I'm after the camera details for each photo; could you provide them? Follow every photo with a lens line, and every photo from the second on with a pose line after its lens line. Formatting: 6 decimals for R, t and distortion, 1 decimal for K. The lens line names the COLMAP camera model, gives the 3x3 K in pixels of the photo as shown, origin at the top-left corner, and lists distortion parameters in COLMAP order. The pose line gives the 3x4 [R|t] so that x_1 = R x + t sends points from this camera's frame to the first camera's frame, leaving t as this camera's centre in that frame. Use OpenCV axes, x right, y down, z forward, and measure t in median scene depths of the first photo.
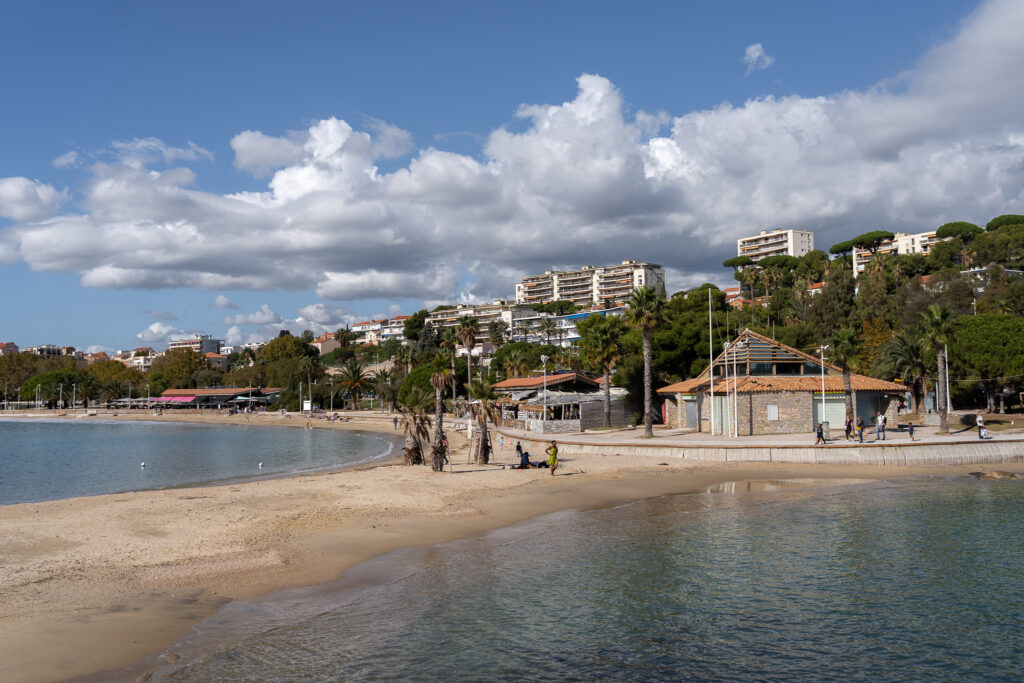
lens RADIAL K [[946.3, 0, 511.8], [0, 946.3, 340.8], [0, 0, 1]] dist [-0.006648, 0.000000]
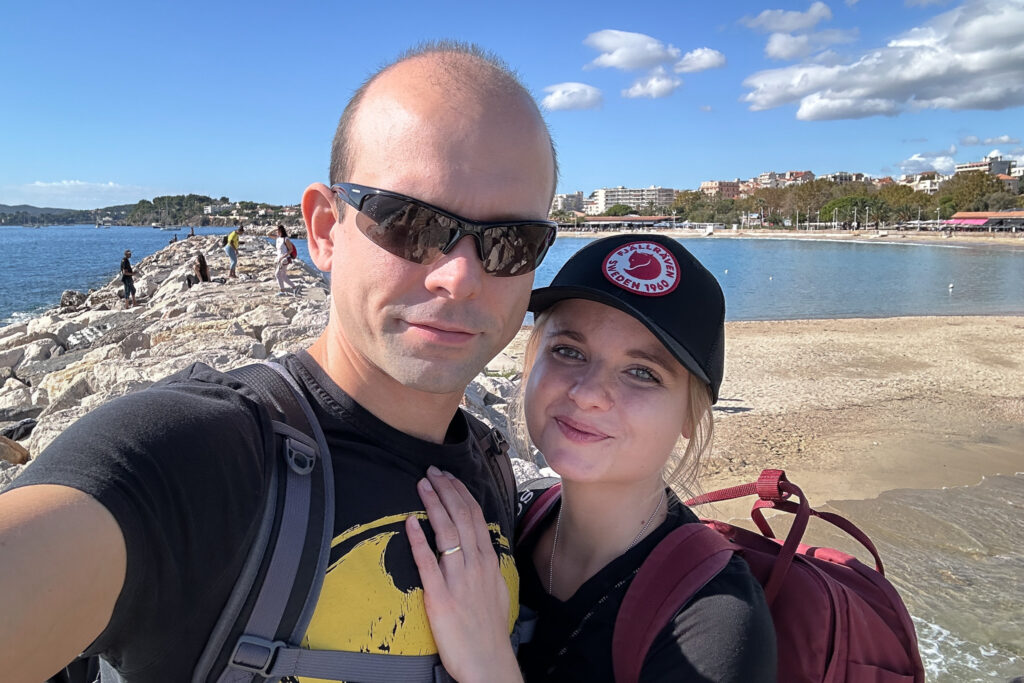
lens RADIAL K [[715.8, 0, 512.0], [0, 715.8, 340.0], [0, 0, 1]] dist [-0.007485, -0.004112]
pose [[0.733840, 0.119775, -0.668680, -0.186566], [0.041836, 0.974497, 0.220467, -0.004882], [0.678033, -0.189762, 0.710114, 0.087944]]
